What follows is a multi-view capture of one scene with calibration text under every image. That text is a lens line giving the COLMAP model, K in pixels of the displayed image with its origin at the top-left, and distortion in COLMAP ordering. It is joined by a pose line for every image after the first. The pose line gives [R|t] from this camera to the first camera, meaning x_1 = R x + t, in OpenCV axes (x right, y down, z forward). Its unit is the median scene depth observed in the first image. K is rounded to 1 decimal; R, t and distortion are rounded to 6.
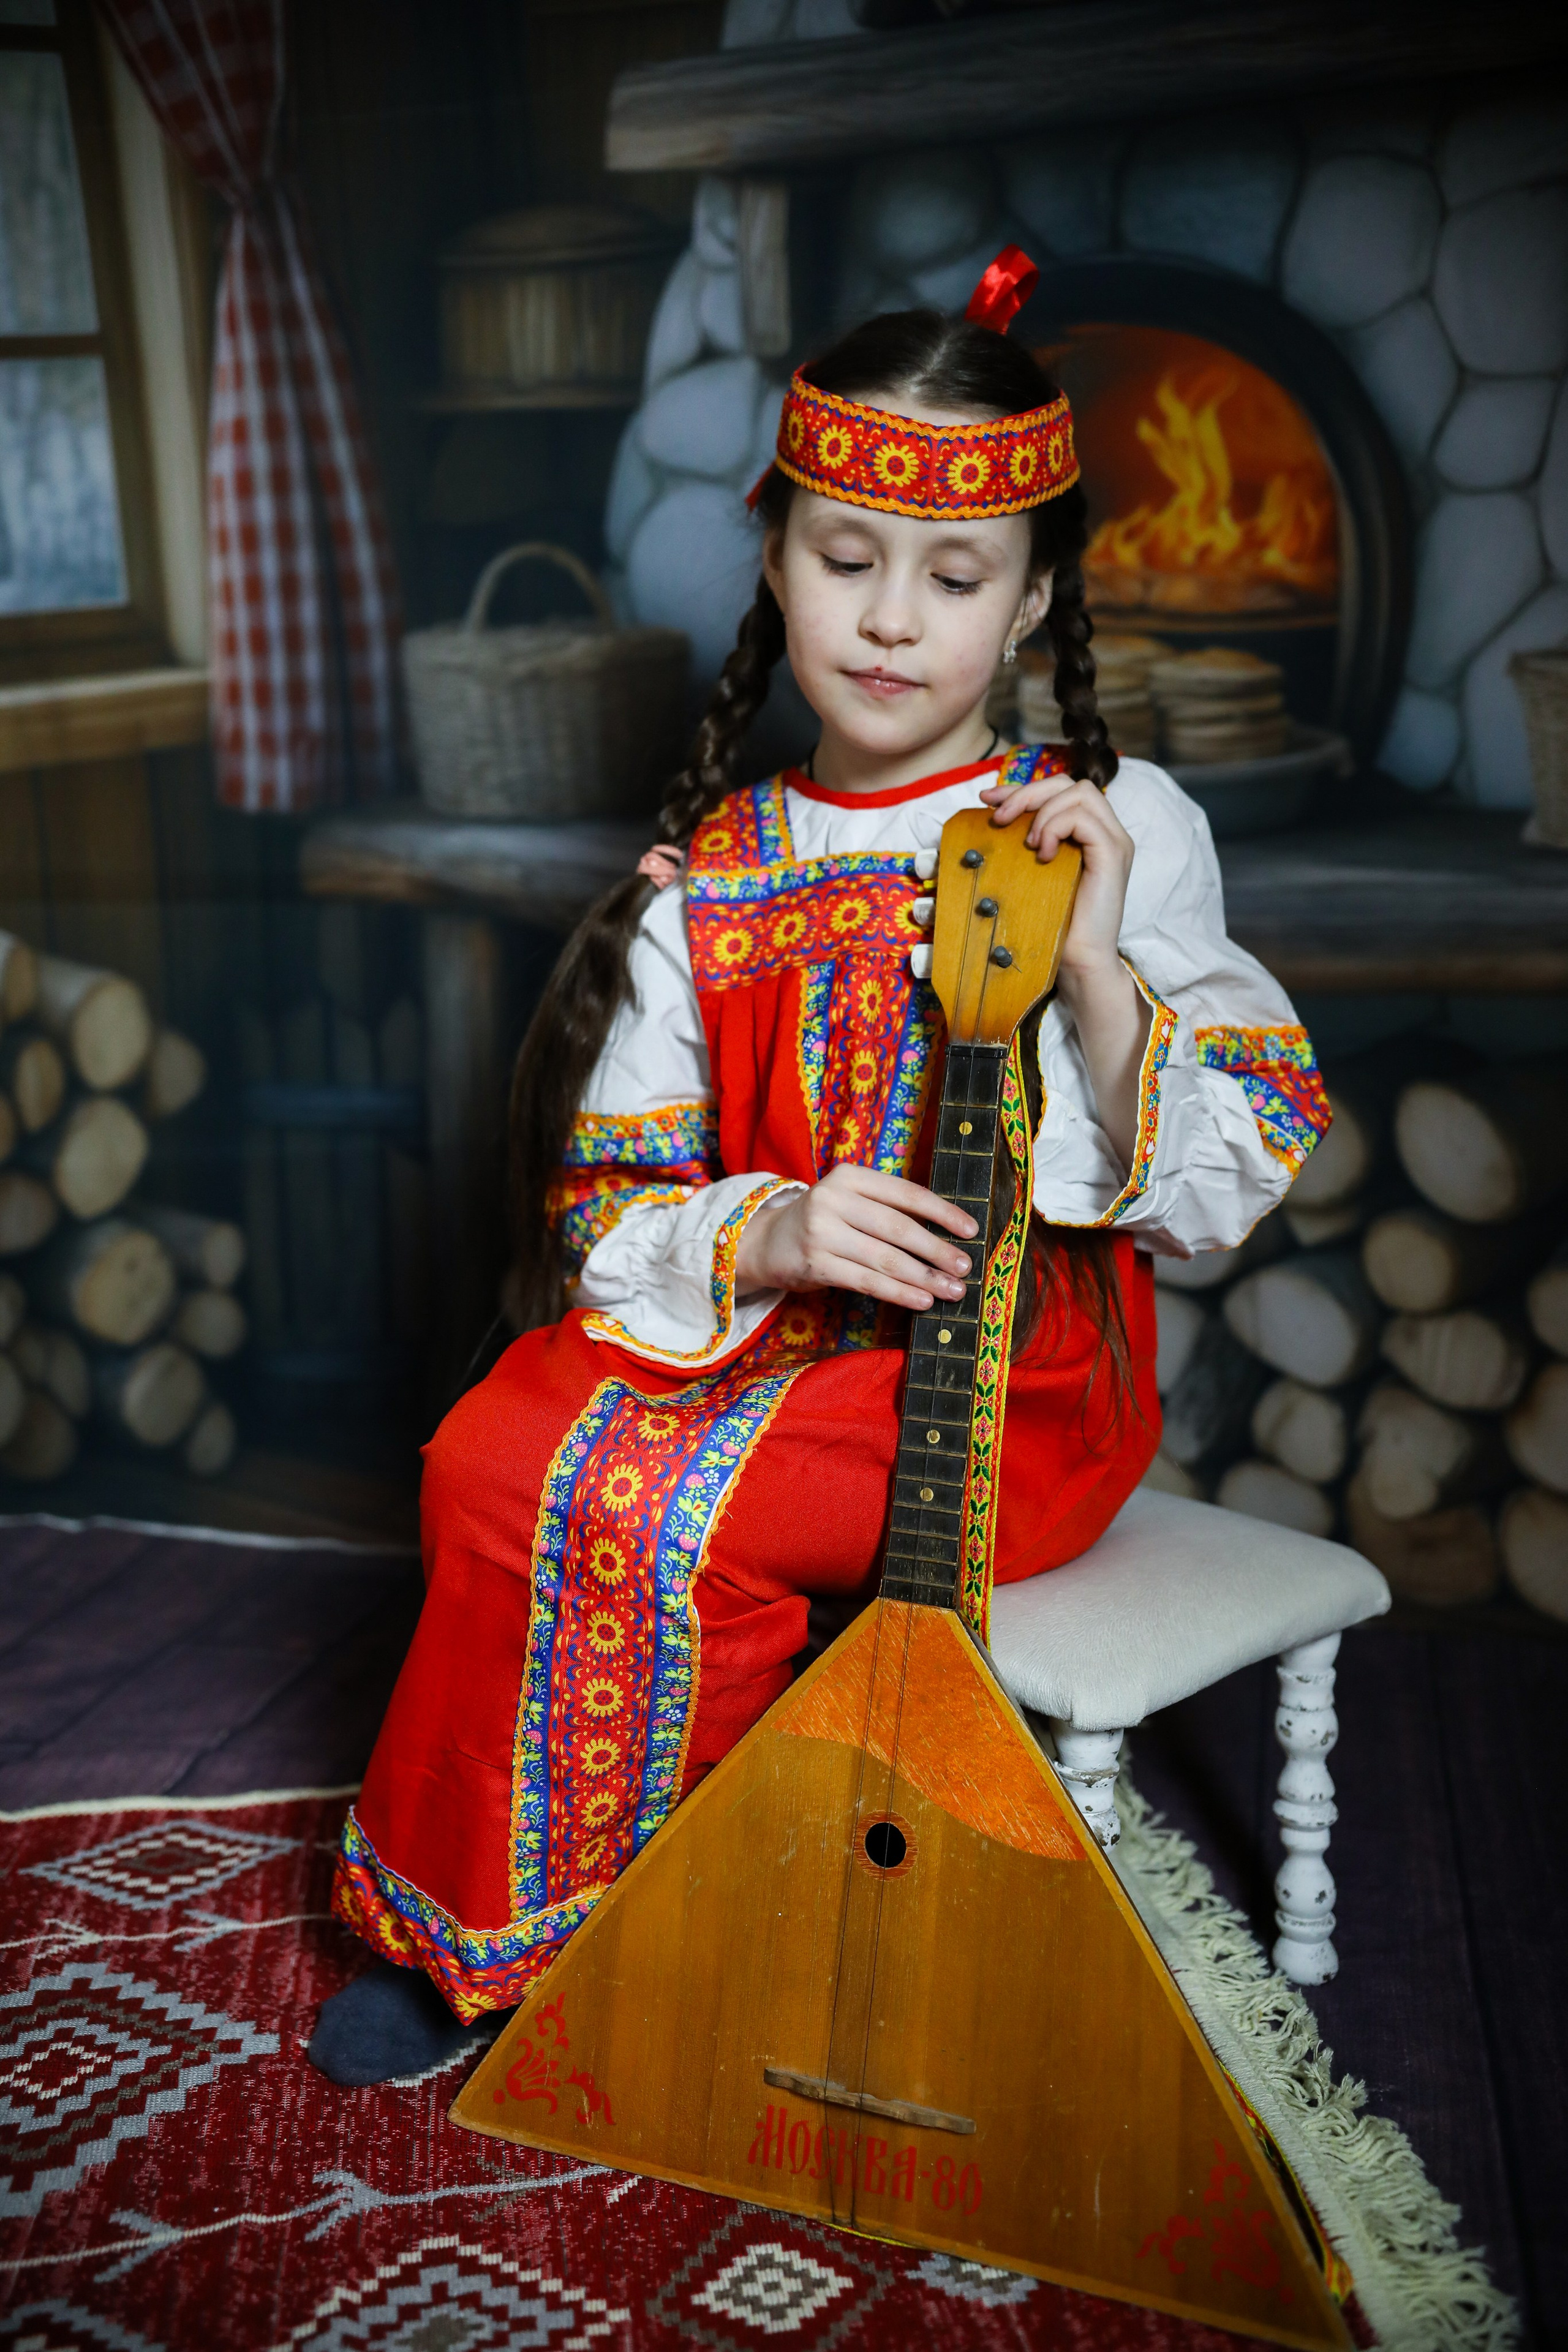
lens RADIAL K [[2235.4, 0, 784.7], [0, 2235.4, 1164.2], [0, 0, 1]] dist [0.060058, 0.271859]
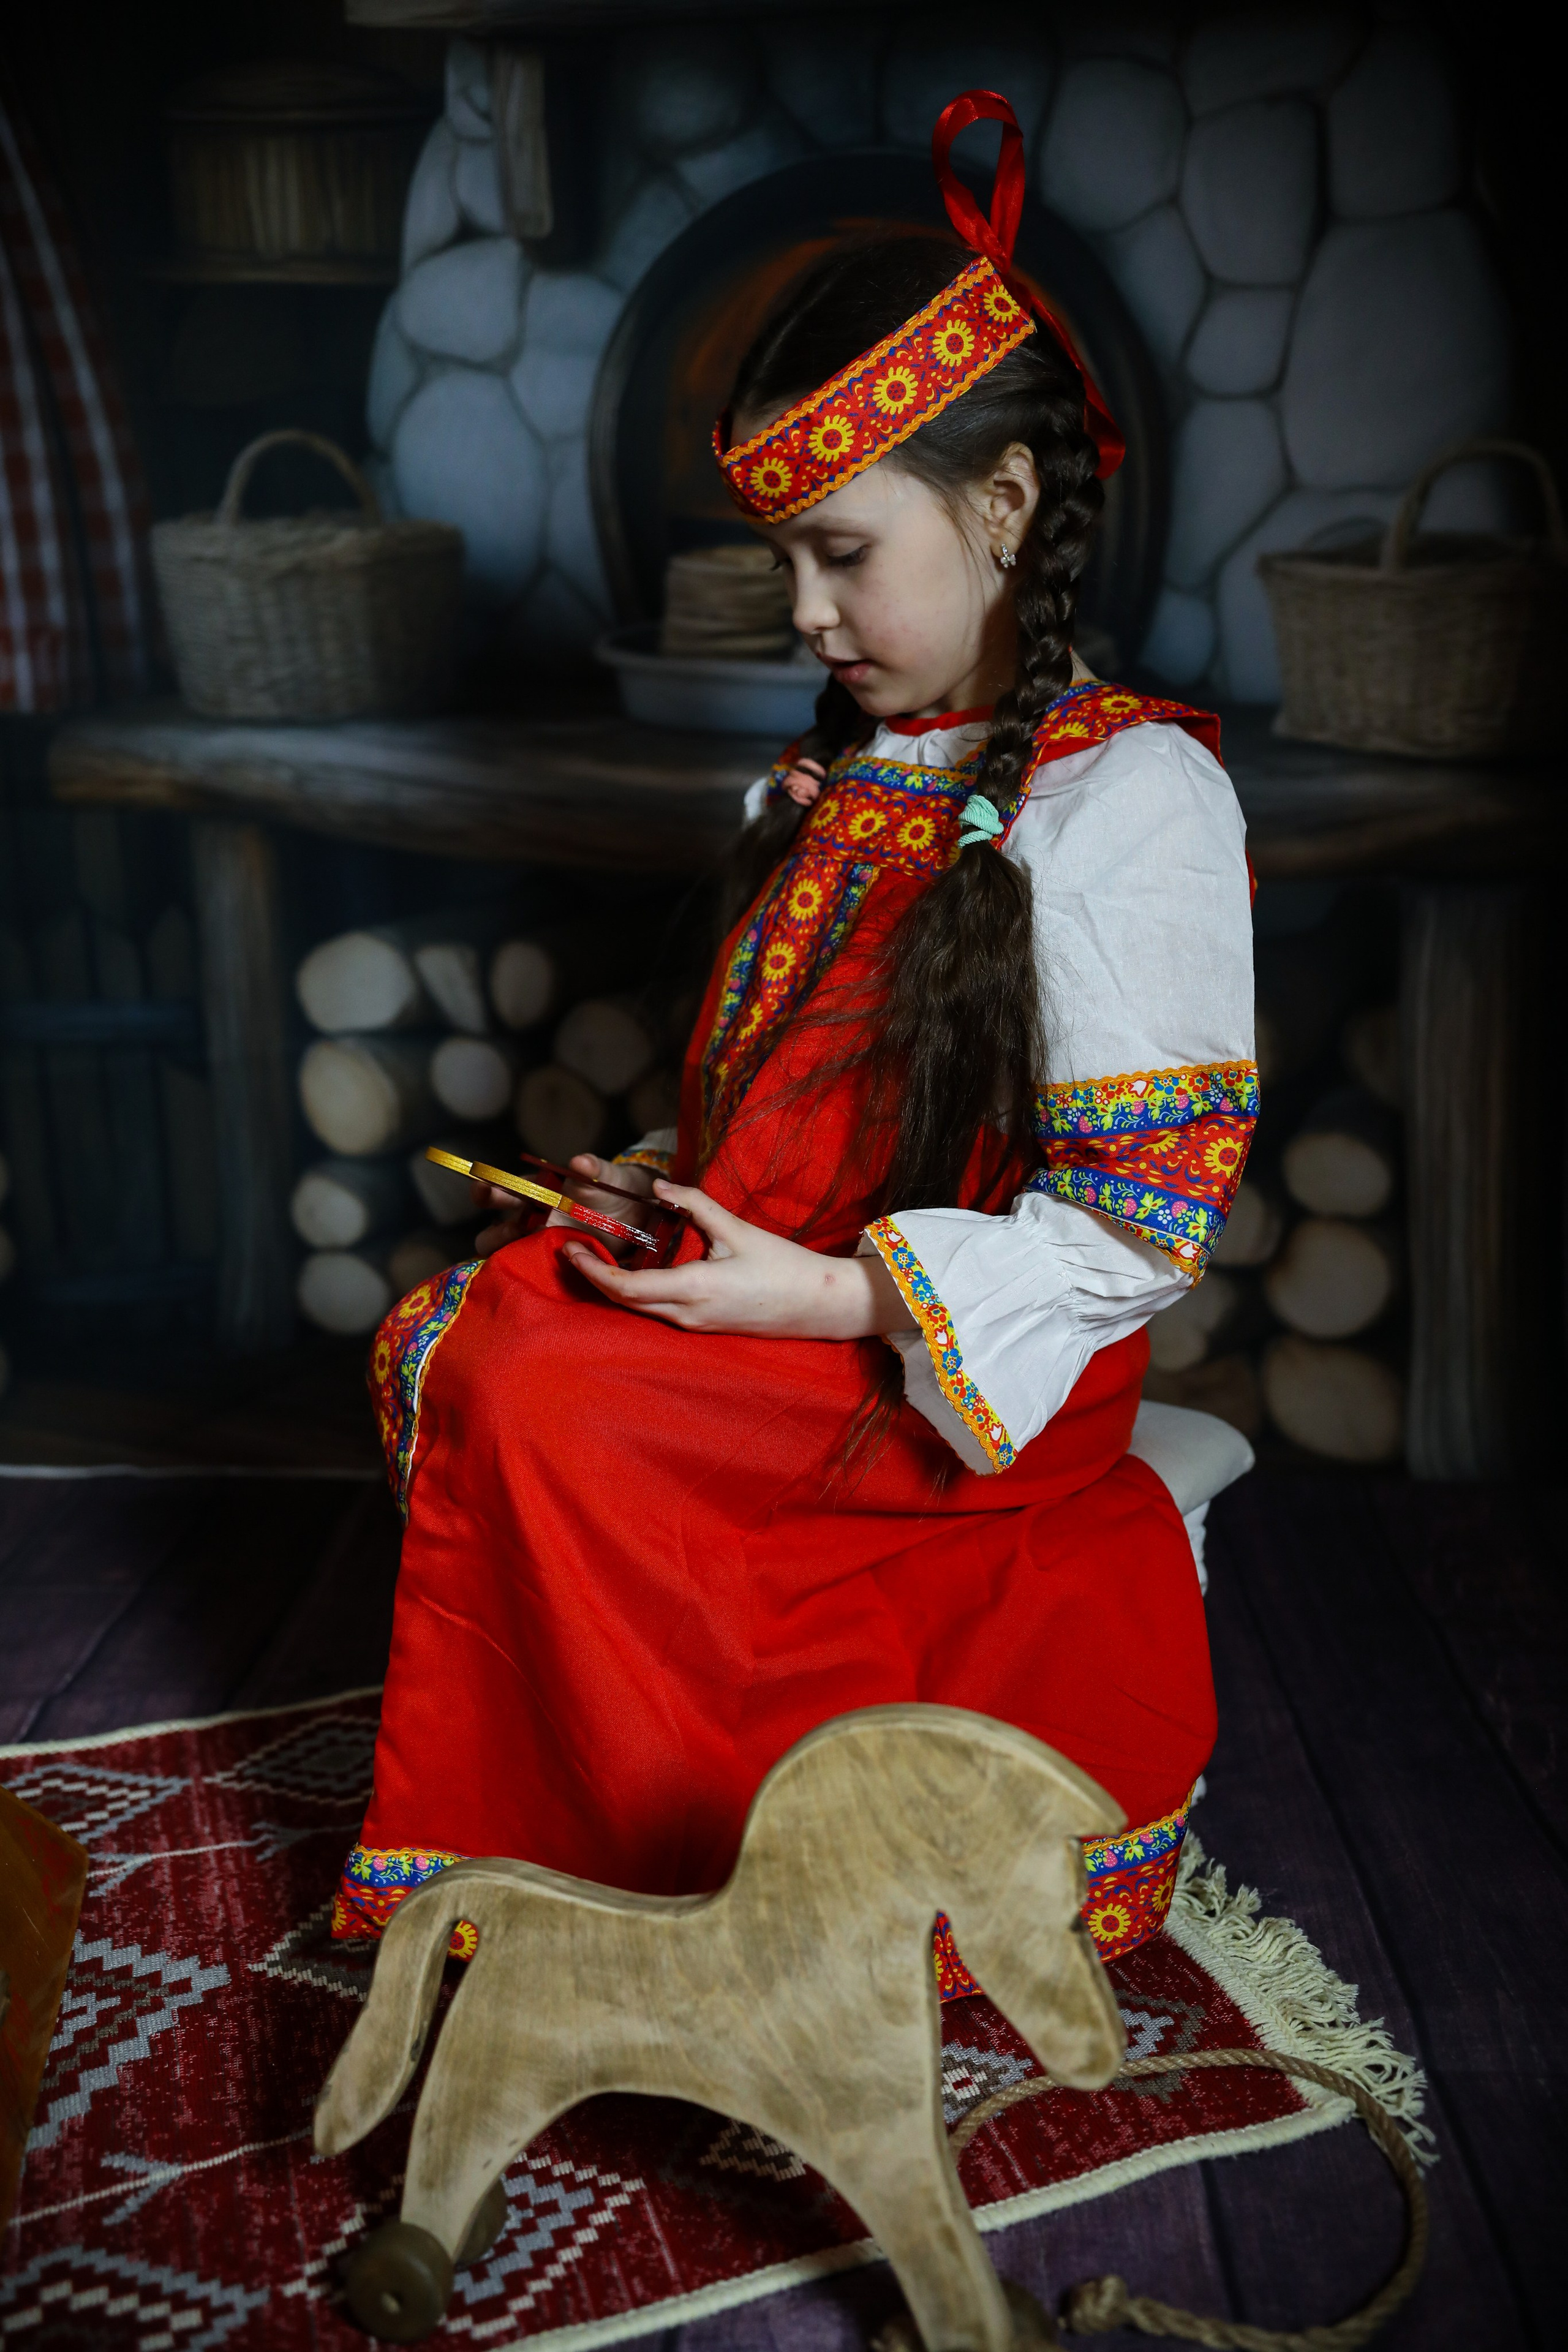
lens RADIAL K [[2235.4, 0, 784.7], [0, 2235.4, 1164.2], [0, 0, 1]] dist [0.060058, 0.271859]
pose [[0.981969, -0.051233, 0.181966, -0.119895], [0.039024, 0.996779, 0.070056, -0.028353], [-0.184970, -0.061692, 0.980806, -0.010321]]
